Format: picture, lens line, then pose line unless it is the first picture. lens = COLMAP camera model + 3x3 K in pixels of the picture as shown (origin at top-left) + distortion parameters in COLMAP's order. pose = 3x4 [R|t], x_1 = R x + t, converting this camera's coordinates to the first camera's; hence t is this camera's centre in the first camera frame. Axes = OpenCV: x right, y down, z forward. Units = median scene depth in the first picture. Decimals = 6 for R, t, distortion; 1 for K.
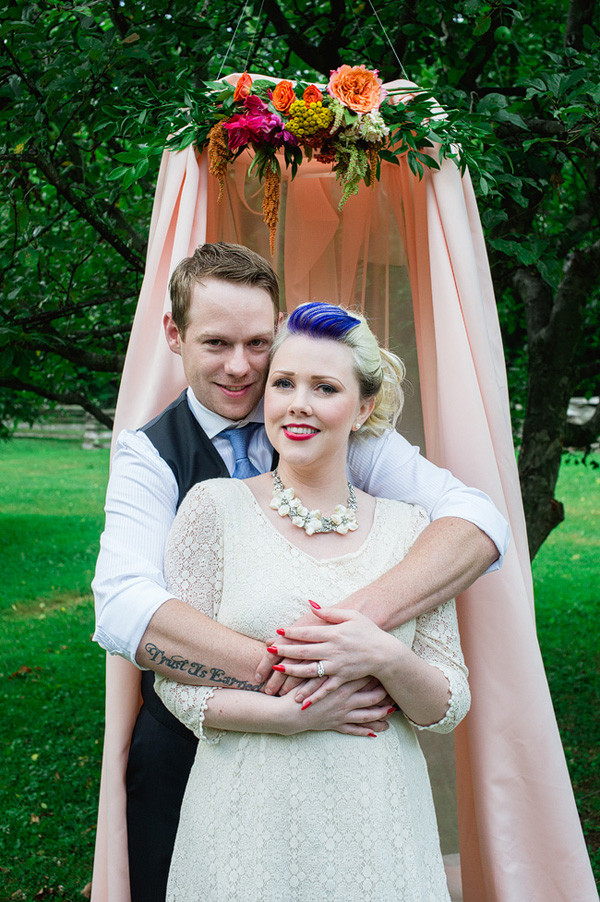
lens RADIAL K [[1250.8, 0, 300.0], [0, 1250.8, 451.0], [0, 0, 1]] dist [-0.106721, 0.115643]
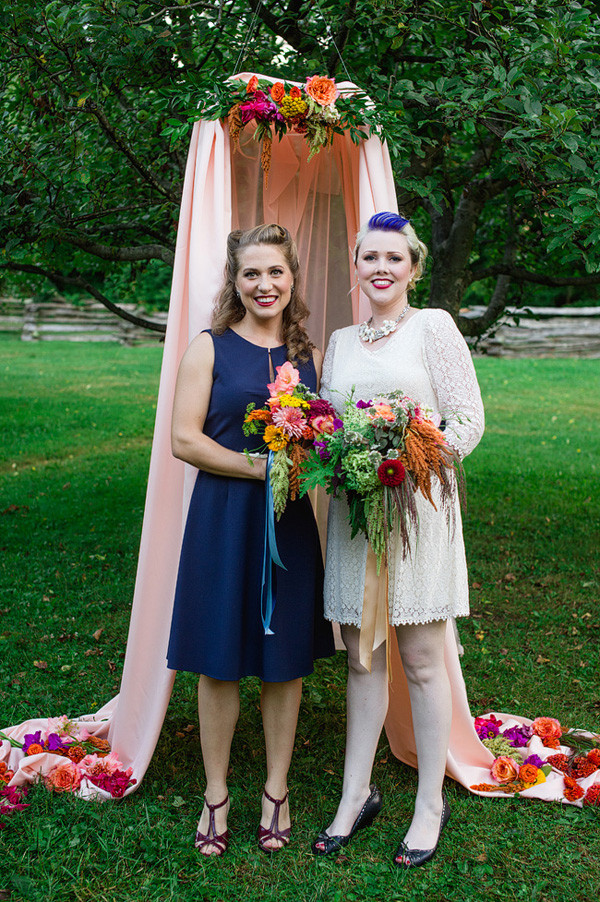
lens RADIAL K [[1250.8, 0, 300.0], [0, 1250.8, 451.0], [0, 0, 1]] dist [-0.106721, 0.115643]
pose [[0.997449, 0.035606, 0.061871, -0.066357], [-0.040134, 0.996483, 0.073557, 0.066580], [-0.059035, -0.075852, 0.995370, -0.663745]]
